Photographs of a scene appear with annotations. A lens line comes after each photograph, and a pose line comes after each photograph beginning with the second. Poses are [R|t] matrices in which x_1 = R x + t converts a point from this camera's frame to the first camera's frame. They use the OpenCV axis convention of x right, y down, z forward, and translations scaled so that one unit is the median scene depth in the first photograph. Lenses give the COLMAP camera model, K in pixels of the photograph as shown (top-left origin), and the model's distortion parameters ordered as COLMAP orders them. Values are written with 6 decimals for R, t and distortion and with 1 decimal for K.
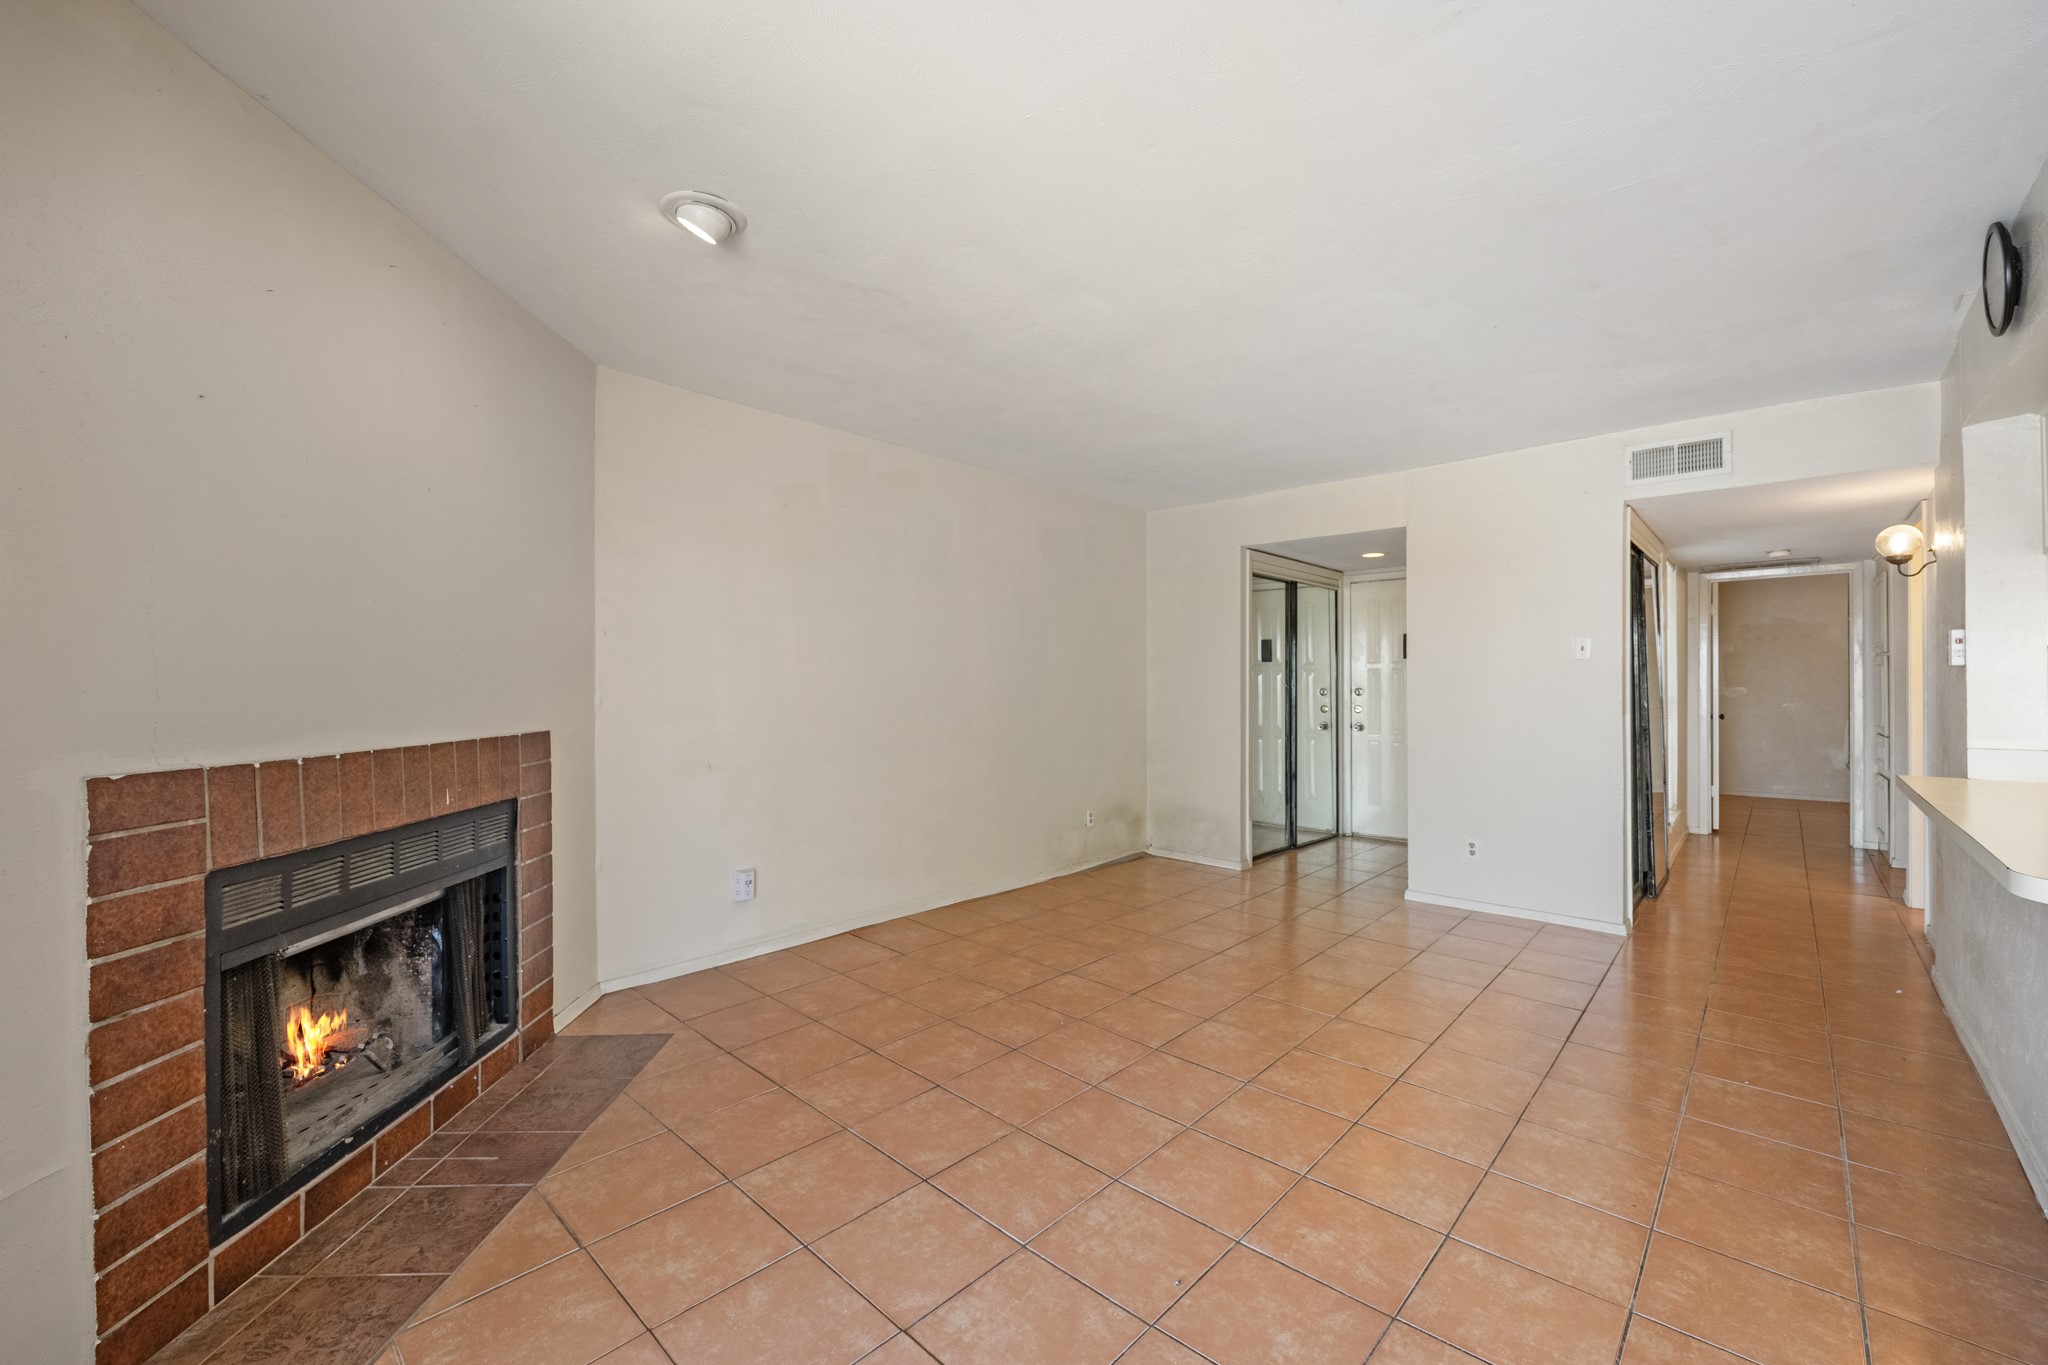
lens RADIAL K [[823.6, 0, 1027.1], [0, 823.6, 676.9], [0, 0, 1]] dist [-0.011230, 0.001162]
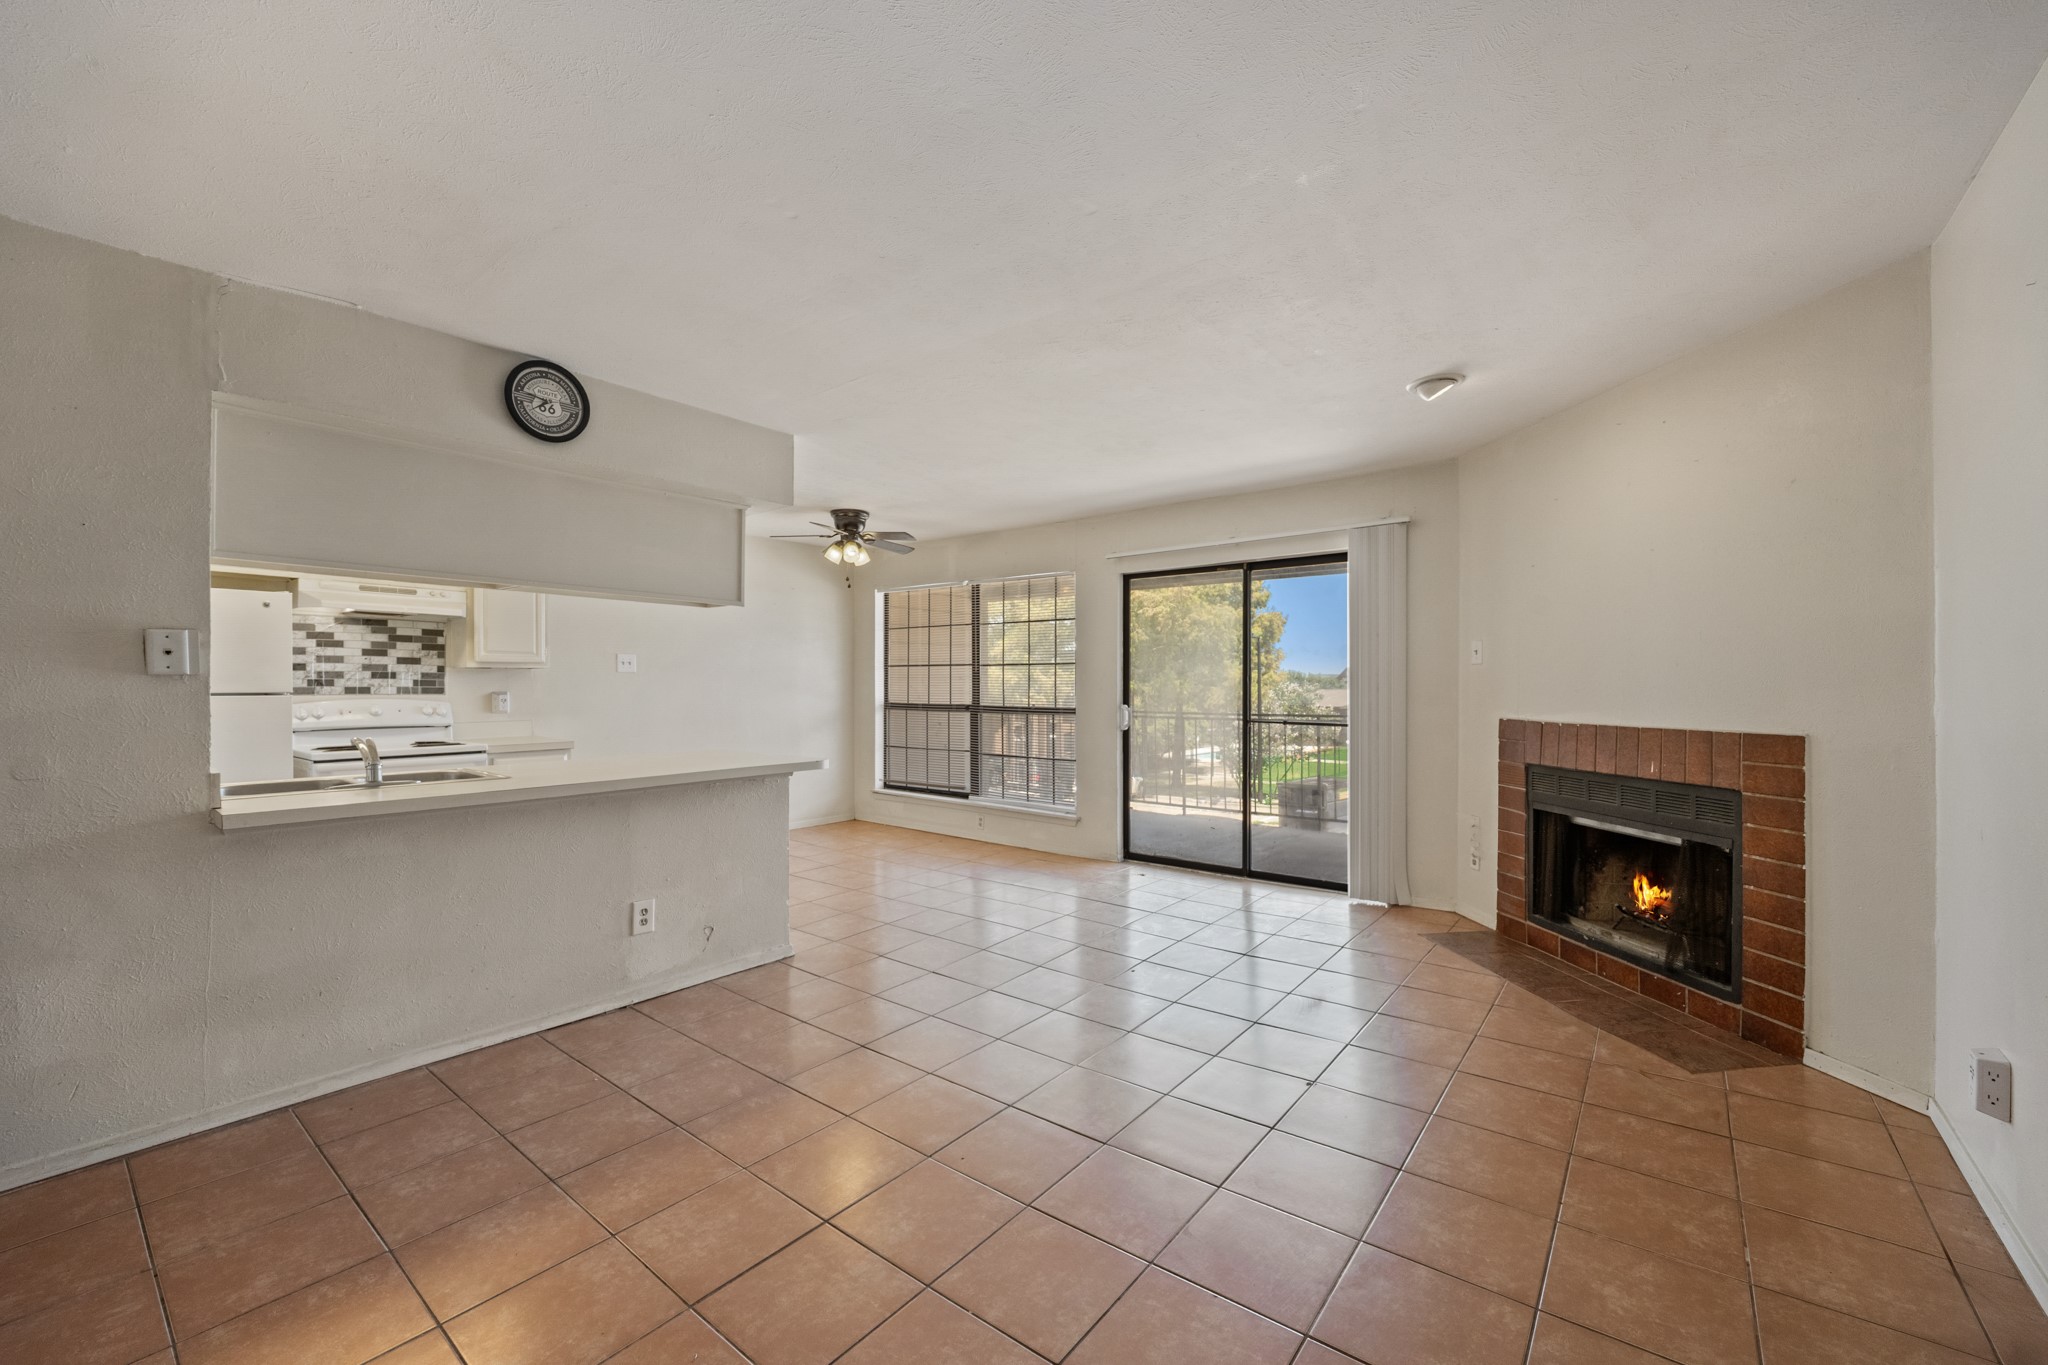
lens RADIAL K [[823.6, 0, 1023.8], [0, 823.6, 688.6], [0, 0, 1]] dist [-0.011230, 0.001162]
pose [[-0.997263, 0.005638, -0.073723, 0.393924], [0.005816, 0.999981, -0.002206, 0.007366], [0.073709, -0.002629, -0.997276, 1.957090]]
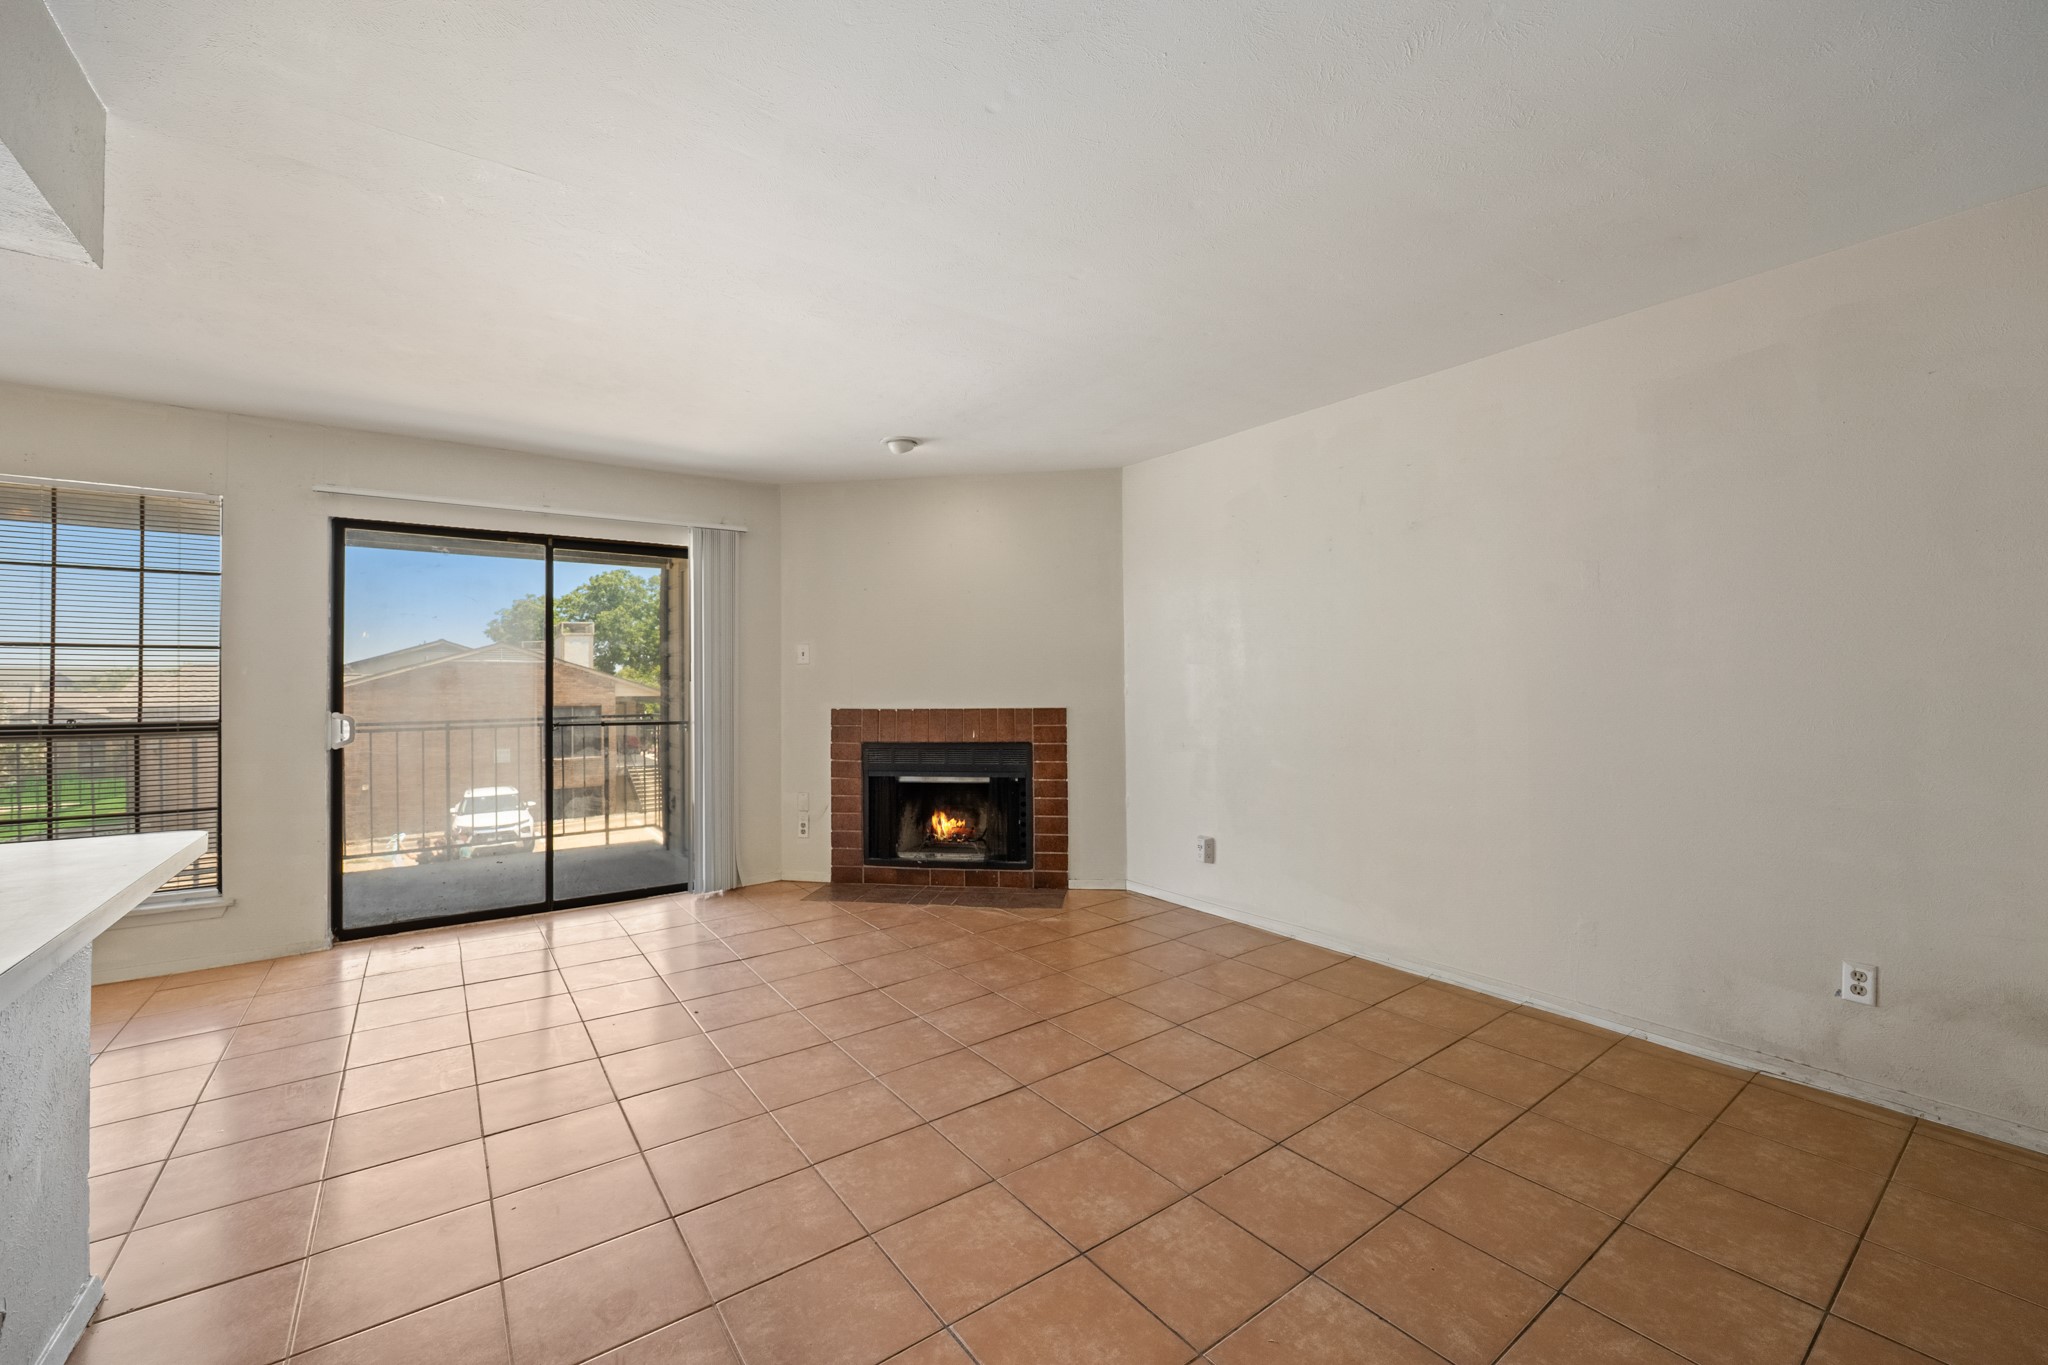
lens RADIAL K [[823.6, 0, 1051.5], [0, 823.6, 676.1], [0, 0, 1]] dist [-0.011230, 0.001162]
pose [[-0.171640, -0.006666, -0.985137, 1.163093], [0.014417, 0.999853, -0.009278, 0.014733], [0.985054, -0.015796, -0.171518, 1.328787]]
